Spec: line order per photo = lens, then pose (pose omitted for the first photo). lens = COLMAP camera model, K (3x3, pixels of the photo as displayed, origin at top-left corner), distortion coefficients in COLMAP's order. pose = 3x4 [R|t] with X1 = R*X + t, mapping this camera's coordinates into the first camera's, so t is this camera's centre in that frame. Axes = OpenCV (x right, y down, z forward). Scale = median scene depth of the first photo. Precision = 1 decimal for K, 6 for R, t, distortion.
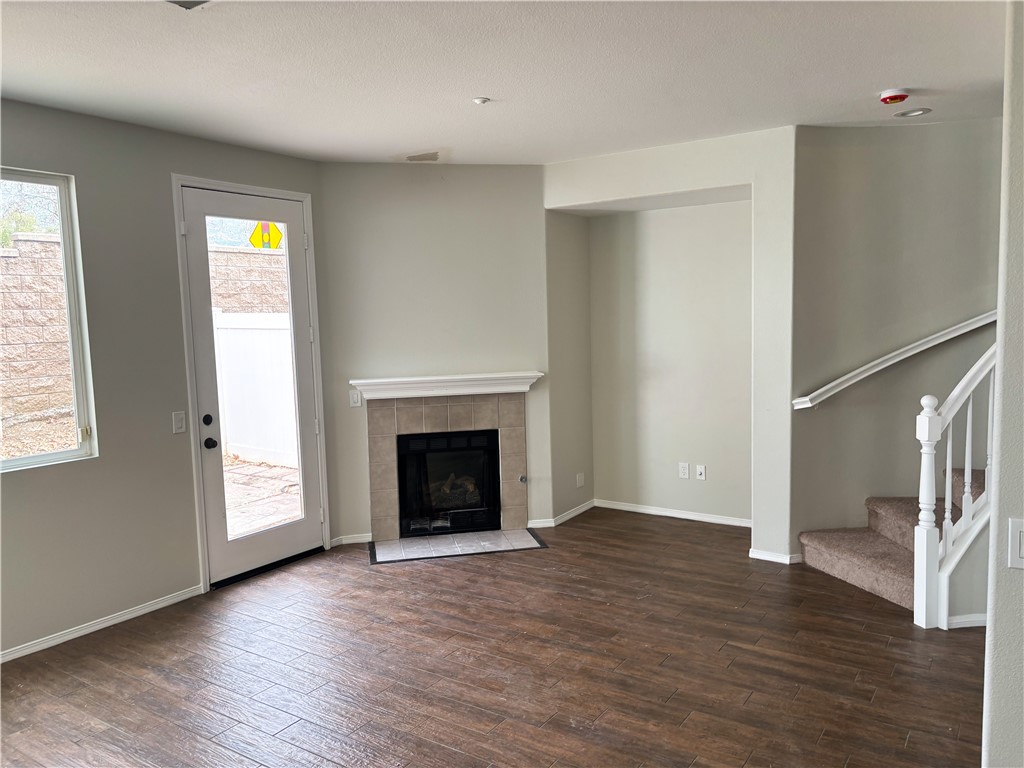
lens RADIAL K [[776.0, 0, 490.6], [0, 776.0, 392.4], [0, 0, 1]] dist [0.045705, -0.007160]
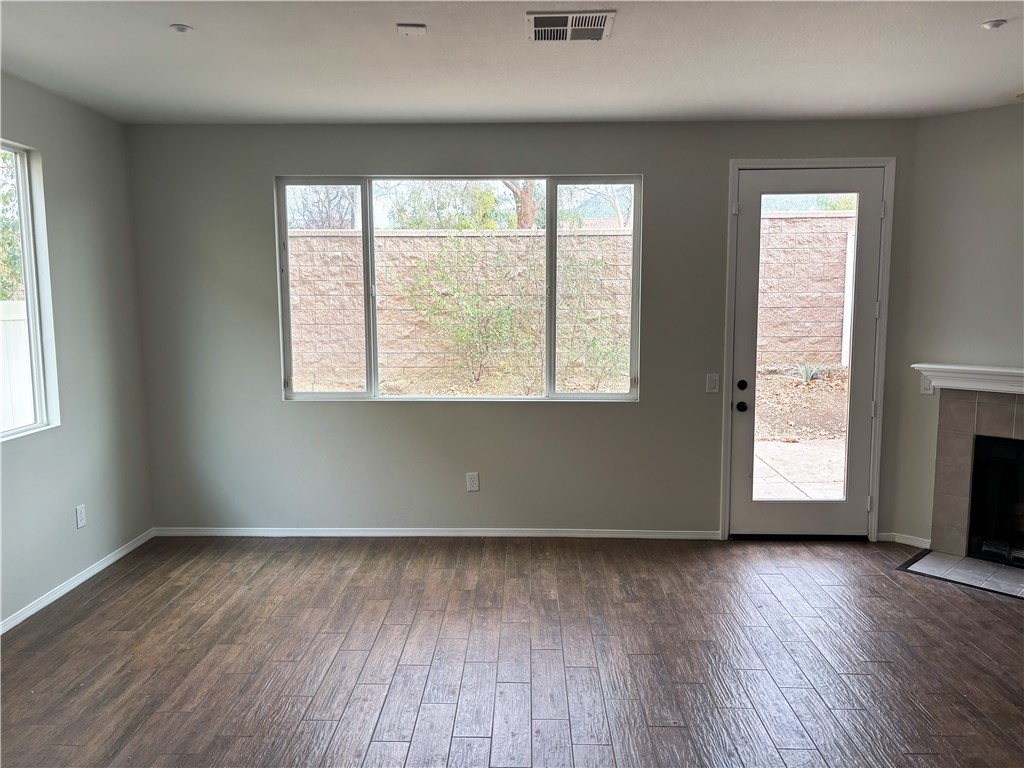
lens RADIAL K [[775.6, 0, 512.0], [0, 775.6, 384.0], [0, 0, 1]] dist [0.038798, -0.005137]
pose [[0.554528, 0.125326, -0.822674, 0.315813], [-0.097635, 0.991565, 0.085244, -0.024549], [0.826418, 0.033051, 0.562087, 0.117127]]
